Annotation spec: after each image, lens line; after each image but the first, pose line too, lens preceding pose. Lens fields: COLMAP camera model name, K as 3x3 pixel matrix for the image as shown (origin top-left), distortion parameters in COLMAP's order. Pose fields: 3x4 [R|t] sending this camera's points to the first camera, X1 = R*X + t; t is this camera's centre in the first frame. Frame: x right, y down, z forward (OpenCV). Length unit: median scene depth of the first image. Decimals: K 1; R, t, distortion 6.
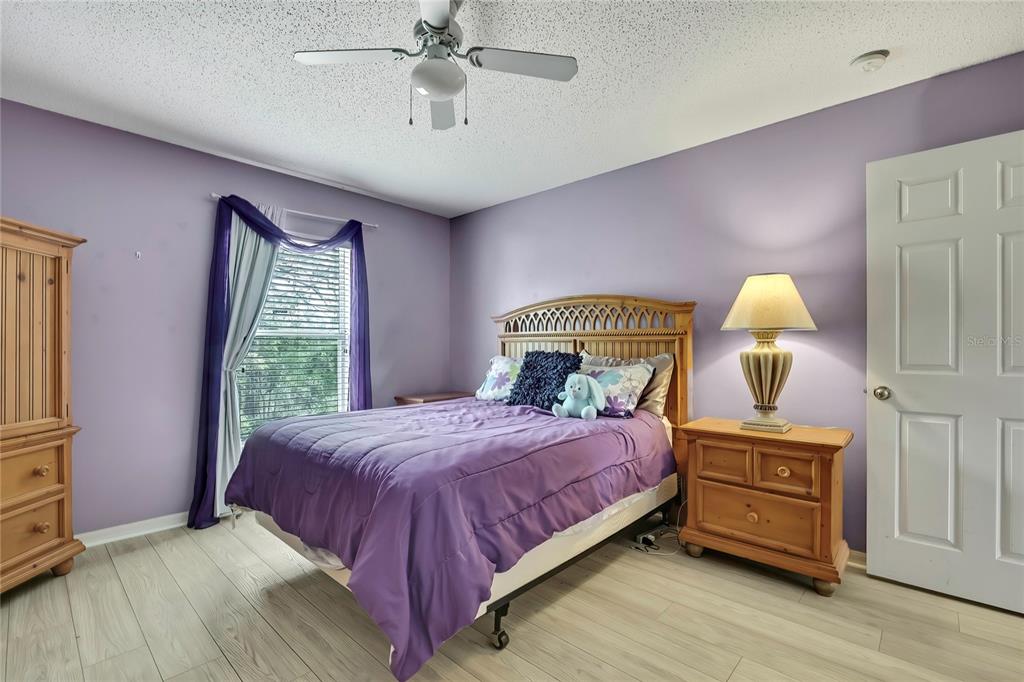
lens RADIAL K [[447.0, 0, 510.3], [0, 447.0, 342.9], [0, 0, 1]] dist [-0.014018, 0.000821]
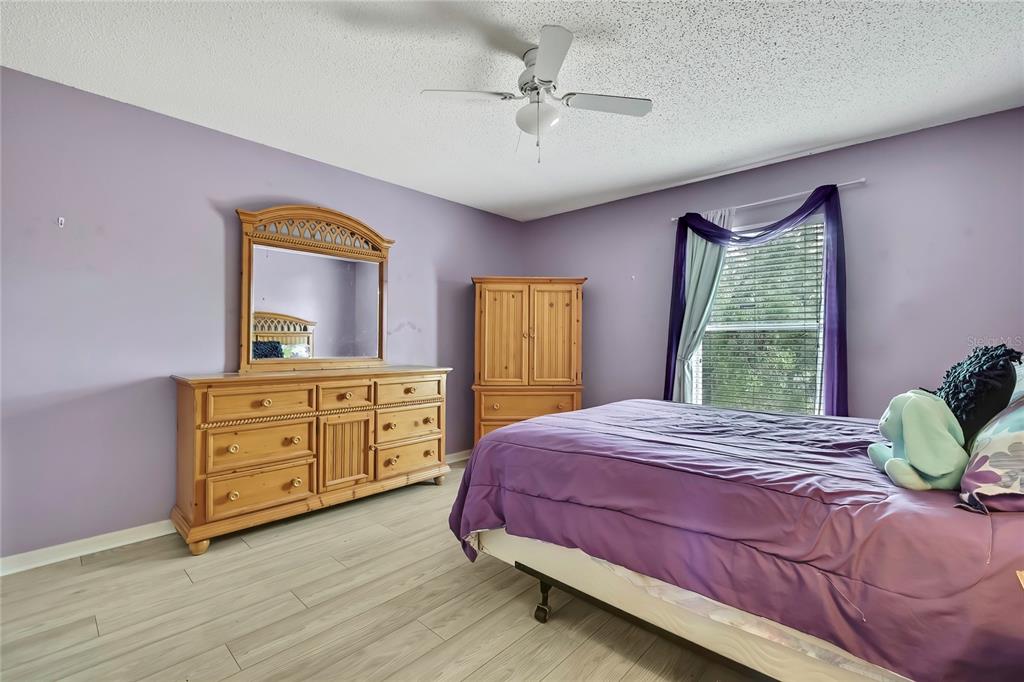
lens RADIAL K [[447.0, 0, 510.1], [0, 447.0, 344.9], [0, 0, 1]] dist [-0.014018, 0.000821]
pose [[0.006614, 0.000768, -0.999978, 0.580572], [0.002533, 0.999996, 0.000785, 0.019074], [0.999975, -0.002538, 0.006612, 0.521656]]
